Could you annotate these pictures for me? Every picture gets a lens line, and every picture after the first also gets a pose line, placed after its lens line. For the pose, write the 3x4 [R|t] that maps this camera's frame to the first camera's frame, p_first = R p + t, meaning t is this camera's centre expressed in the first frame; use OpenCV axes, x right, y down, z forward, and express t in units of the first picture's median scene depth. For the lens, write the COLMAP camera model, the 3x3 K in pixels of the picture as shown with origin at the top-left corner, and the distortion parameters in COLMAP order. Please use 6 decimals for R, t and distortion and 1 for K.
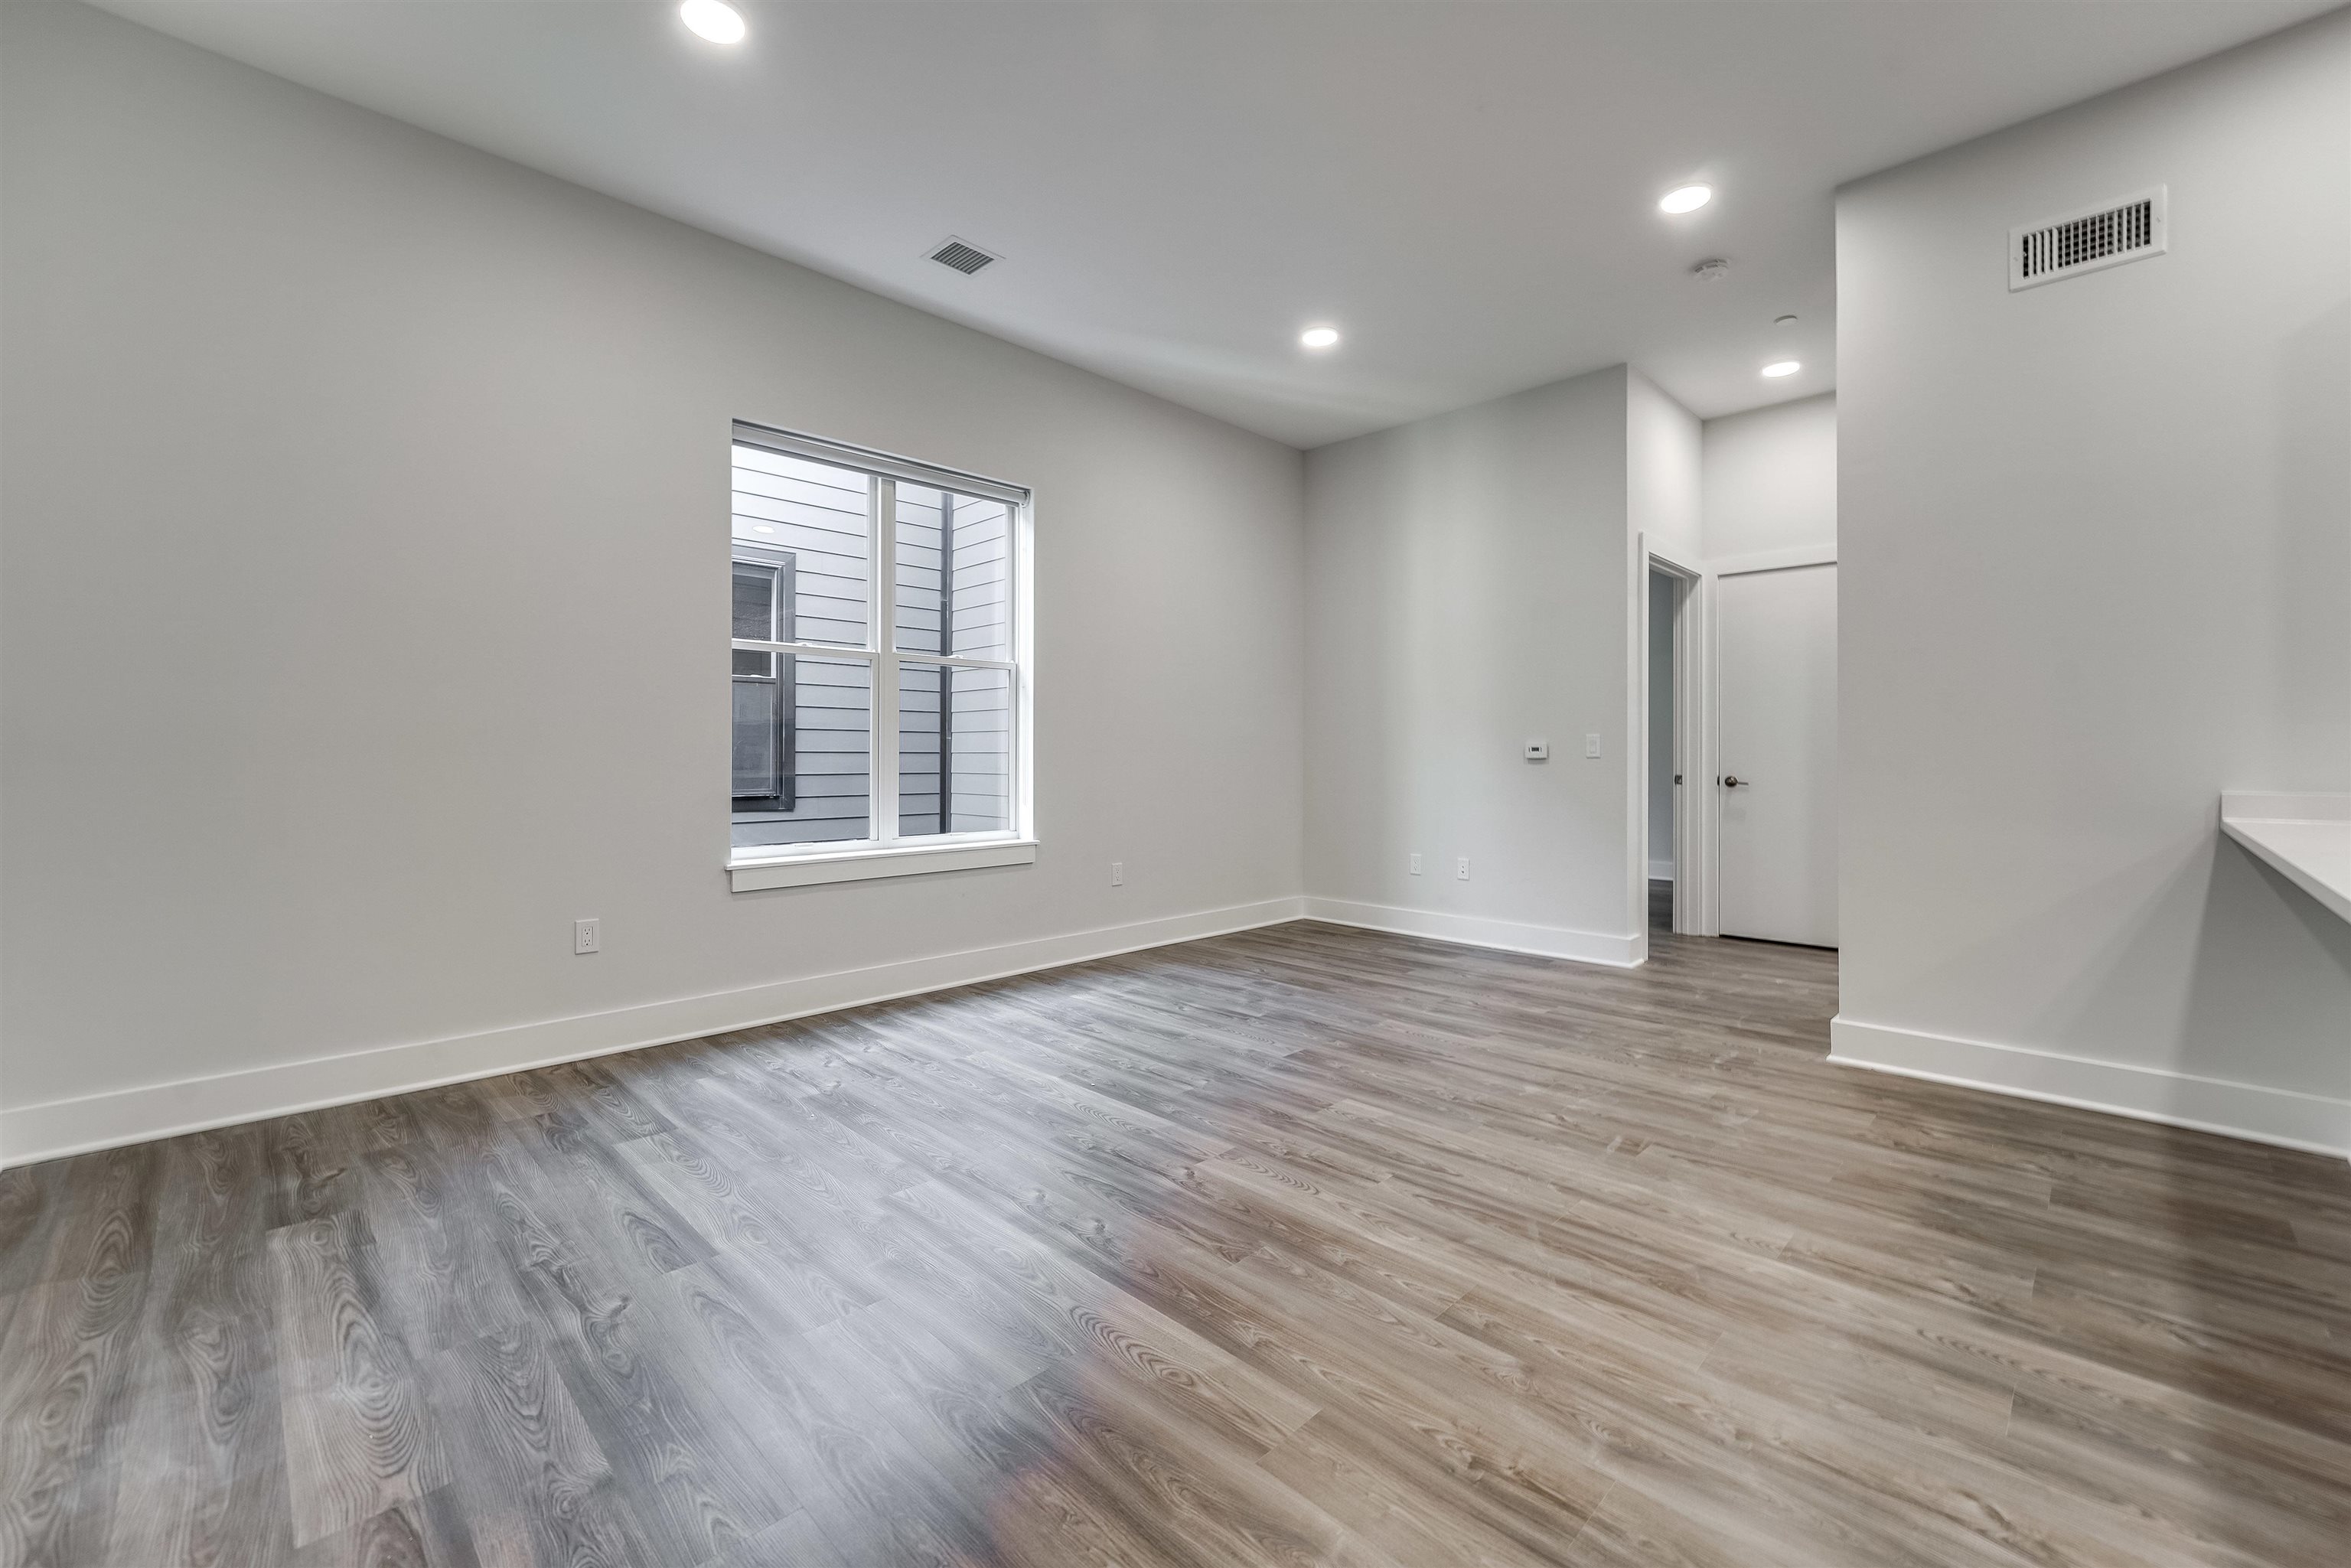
lens RADIAL K [[957.1, 0, 1173.0], [0, 957.1, 754.6], [0, 0, 1]] dist [-0.004842, -0.001031]
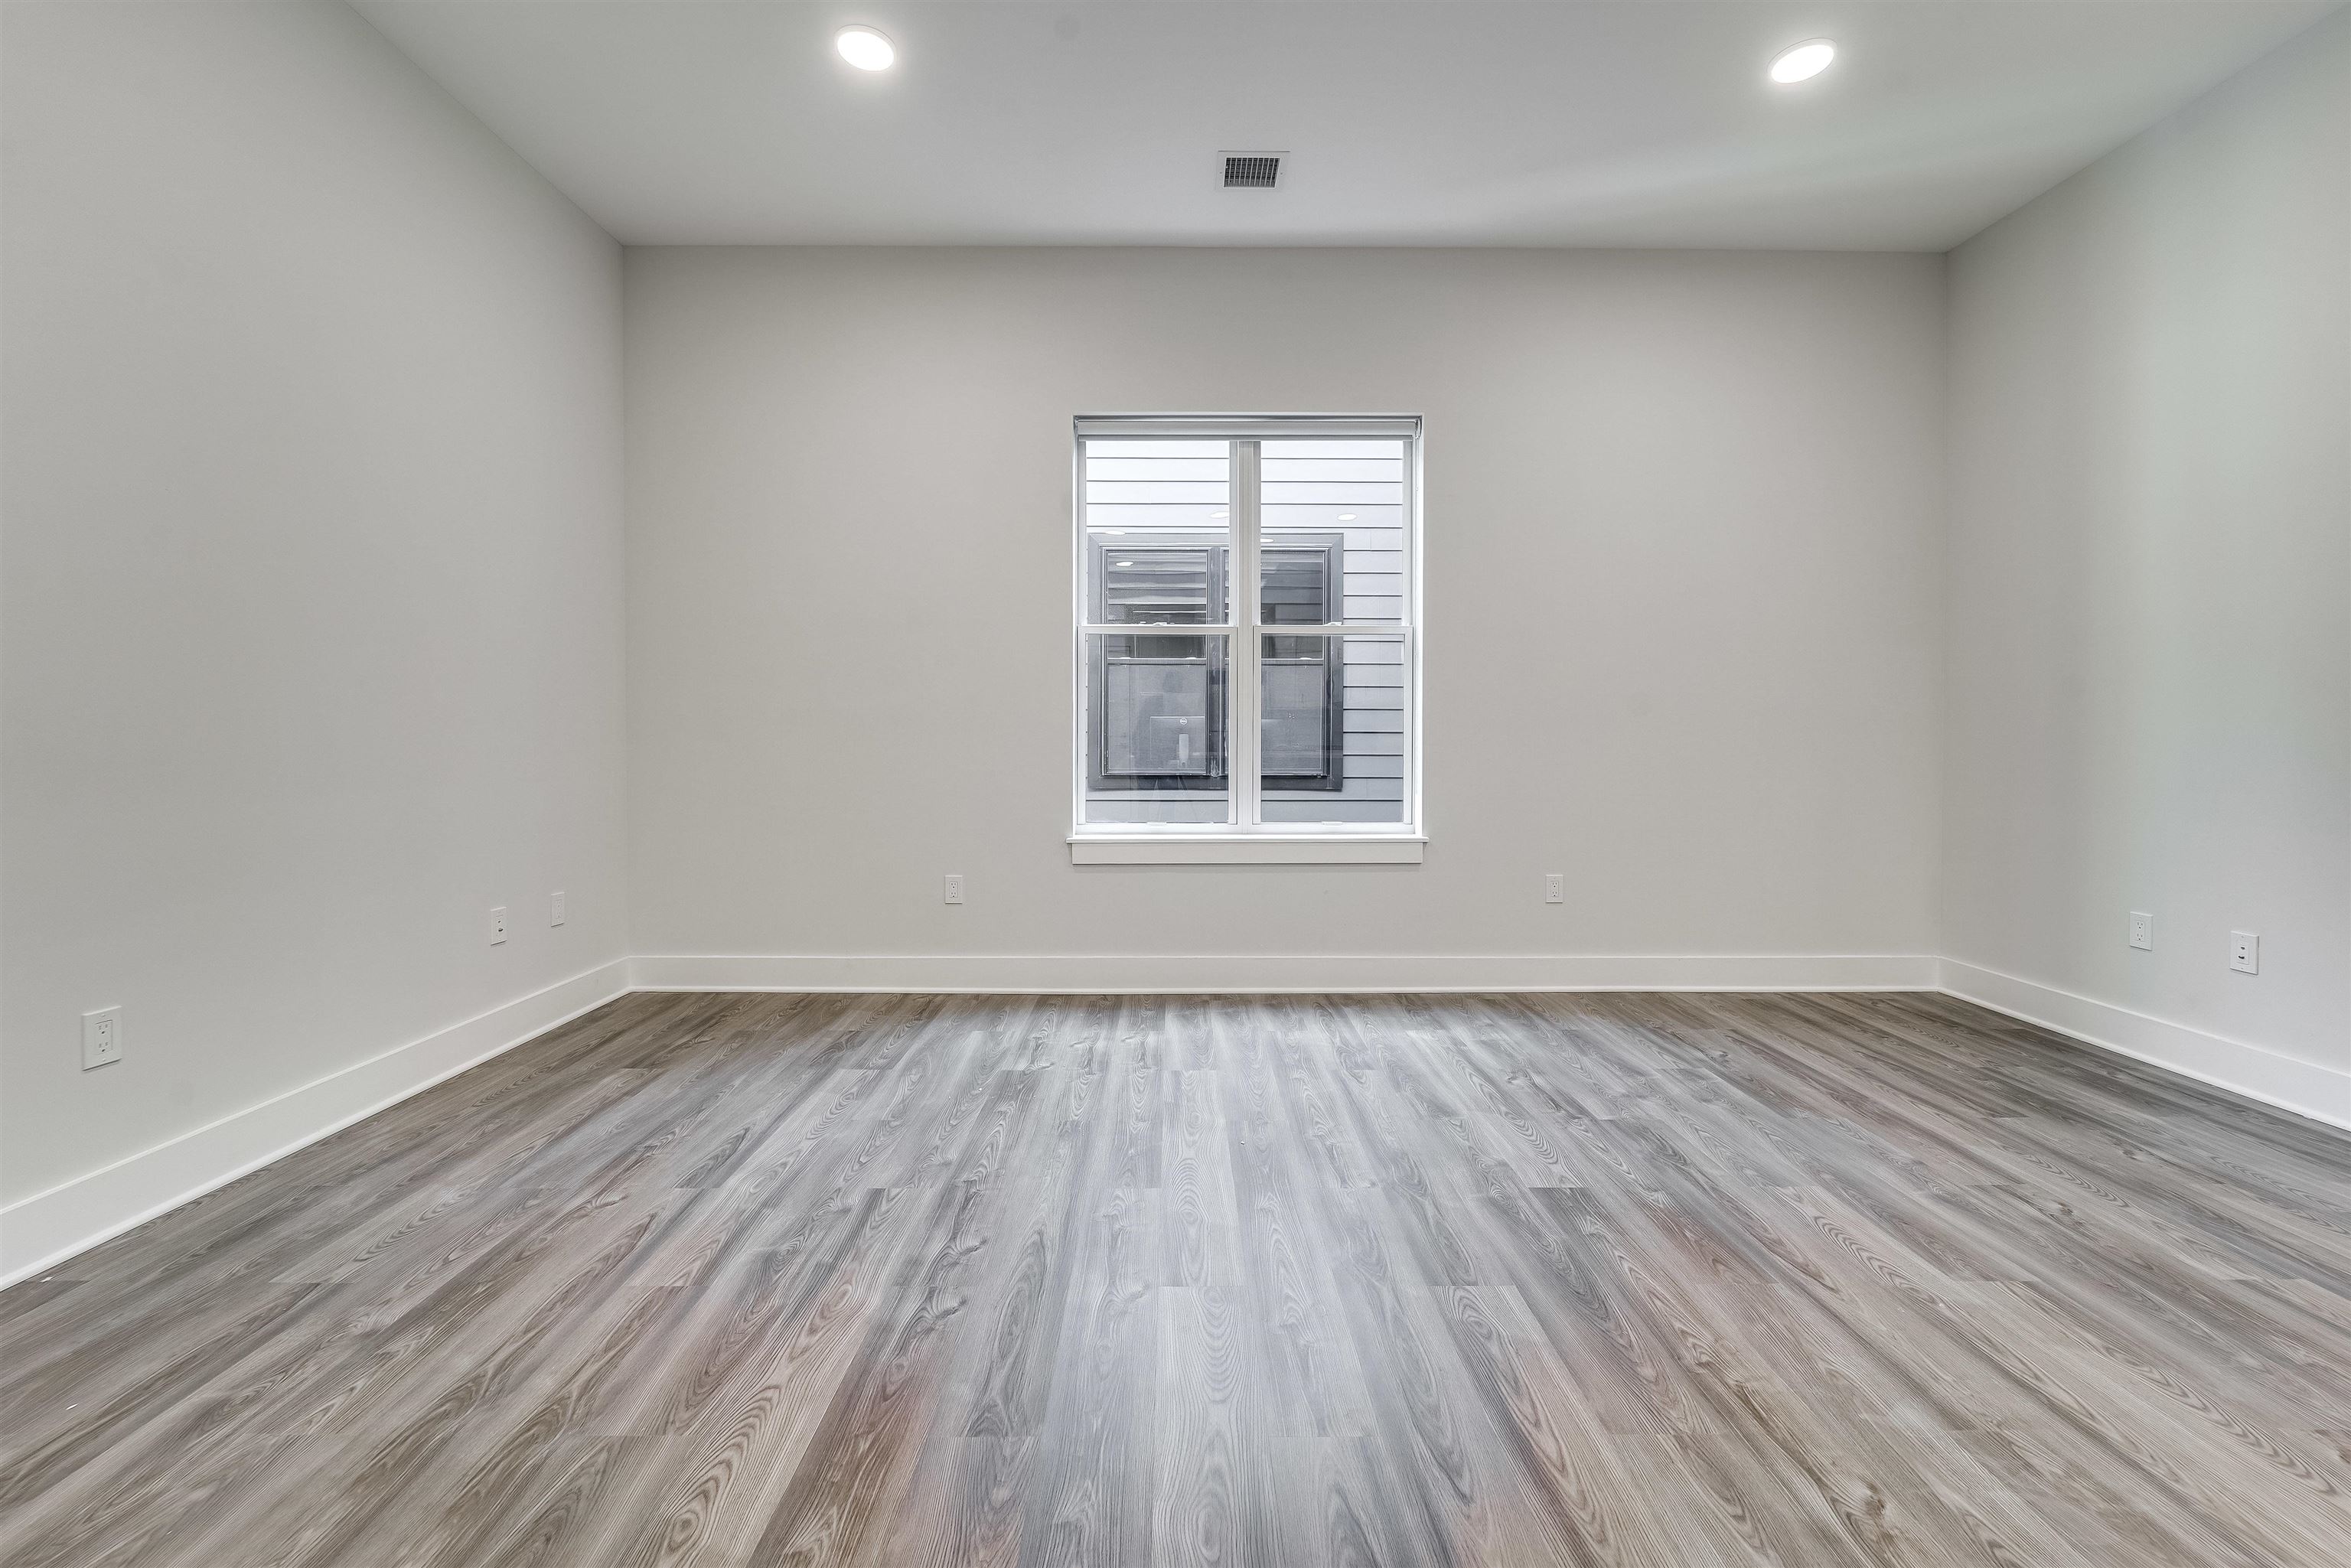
lens RADIAL K [[954.0, 0, 1179.2], [0, 954.0, 758.0], [0, 0, 1]] dist [-0.006389, -0.000578]
pose [[0.711660, 0.016153, -0.702338, 0.430461], [0.001170, 0.999707, 0.024178, -0.000190], [0.702523, -0.018028, 0.711433, 0.385915]]
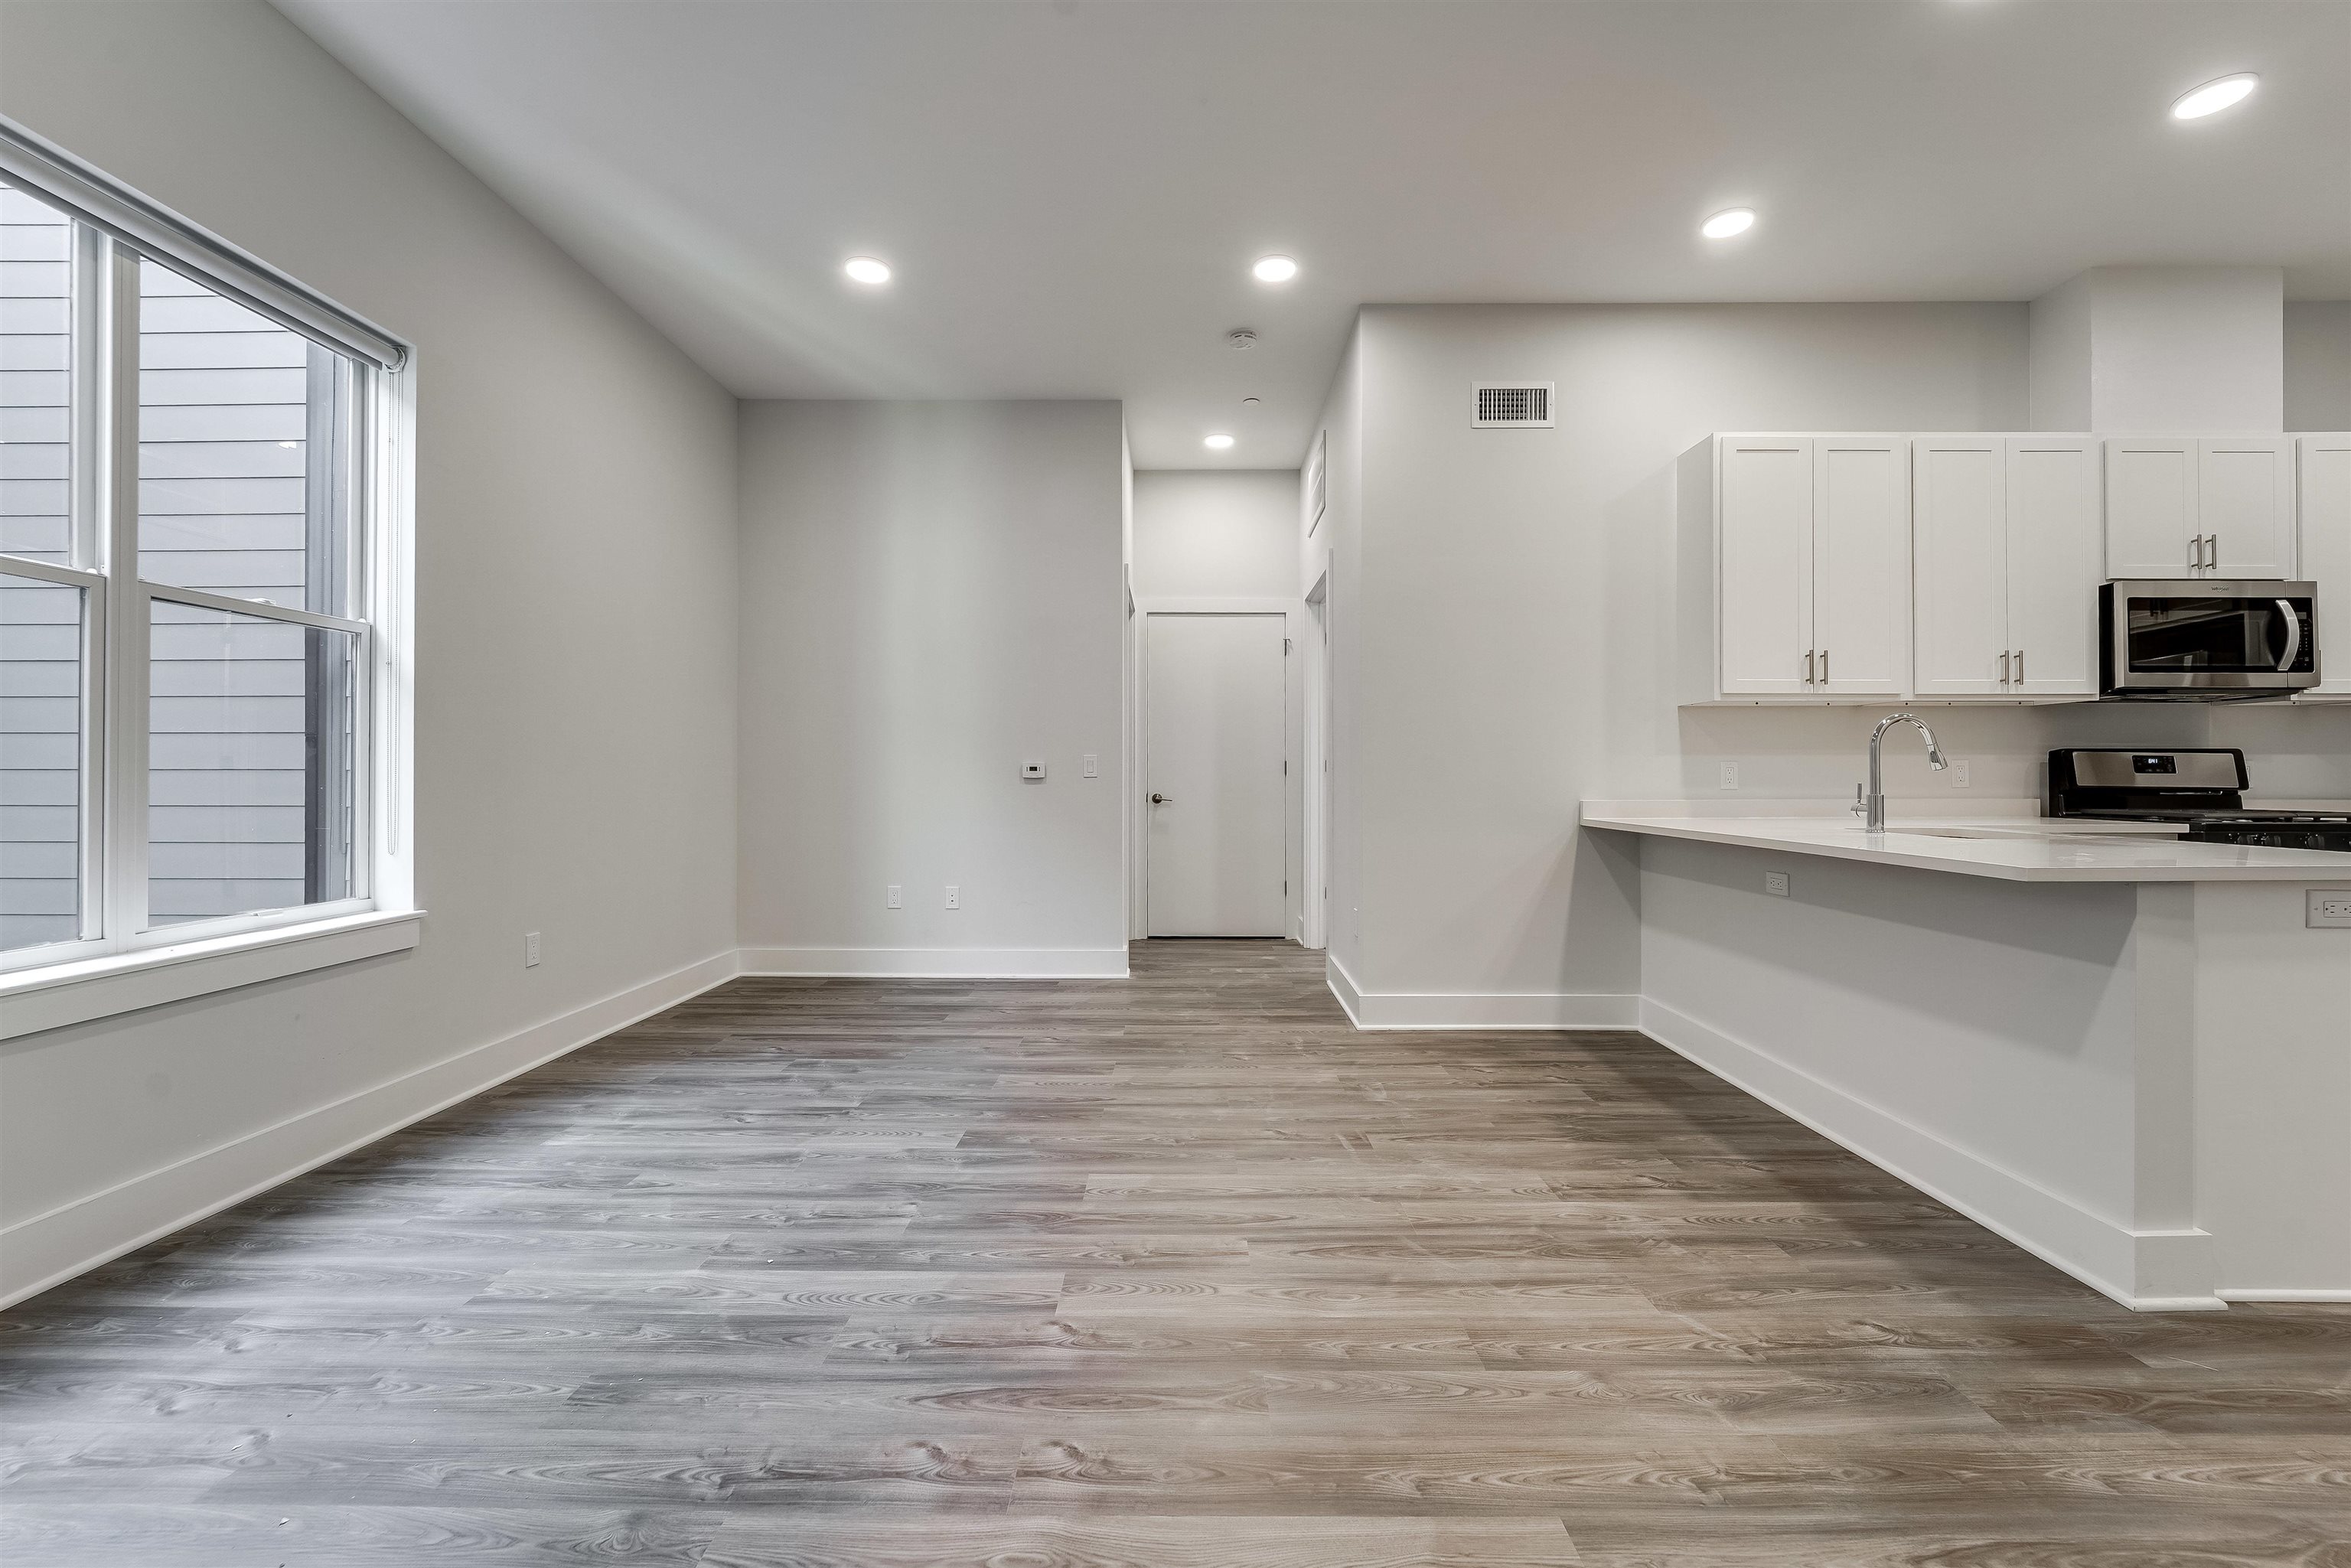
lens RADIAL K [[978.4, 0, 1177.1], [0, 978.4, 772.0], [0, 0, 1]] dist [-0.000976, -0.003494]
pose [[0.710981, 0.003140, 0.703205, -0.358446], [-0.001510, 0.999995, -0.002938, 0.000702], [-0.703210, 0.001028, 0.710982, 0.299606]]
